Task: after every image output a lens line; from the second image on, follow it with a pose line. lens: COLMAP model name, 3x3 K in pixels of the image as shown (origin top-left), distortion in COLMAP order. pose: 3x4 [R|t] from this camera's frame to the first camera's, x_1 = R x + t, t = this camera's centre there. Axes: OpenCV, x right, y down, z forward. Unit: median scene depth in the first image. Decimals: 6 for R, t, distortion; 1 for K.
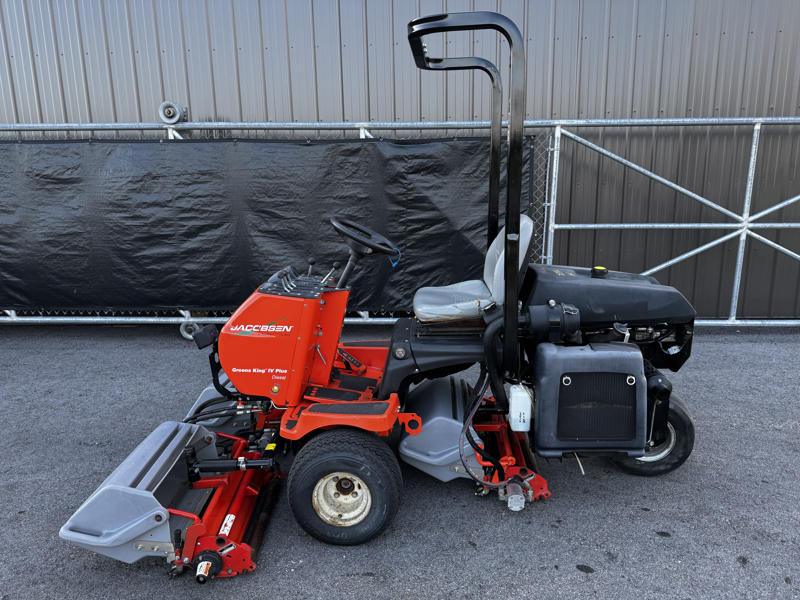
lens RADIAL K [[561.9, 0, 394.4], [0, 561.9, 298.0], [0, 0, 1]] dist [0.052932, -0.062975]
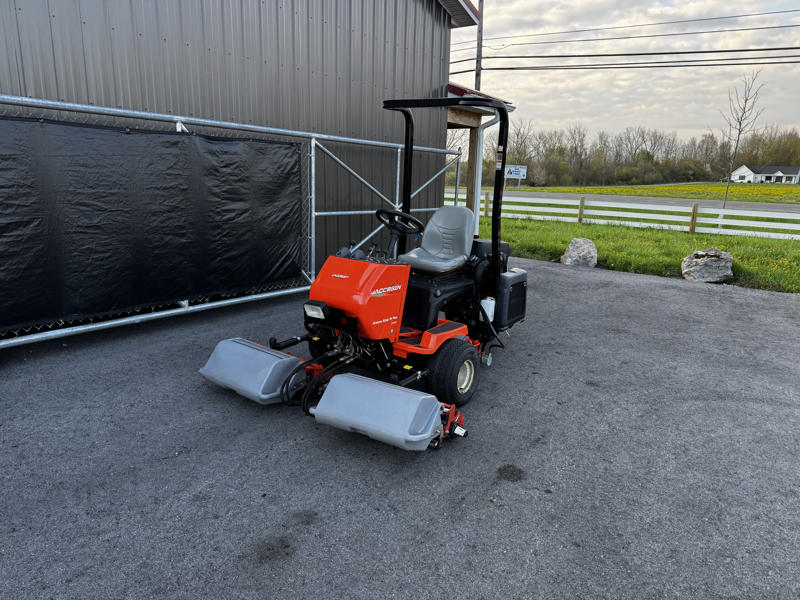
lens RADIAL K [[561.9, 0, 405.5], [0, 561.9, 305.5], [0, 0, 1]] dist [0.052932, -0.062975]
pose [[0.540132, -0.158885, 0.826446, -0.734533], [0.129060, 0.986039, 0.105218, -0.025907], [-0.831626, 0.049829, 0.553096, 0.100604]]
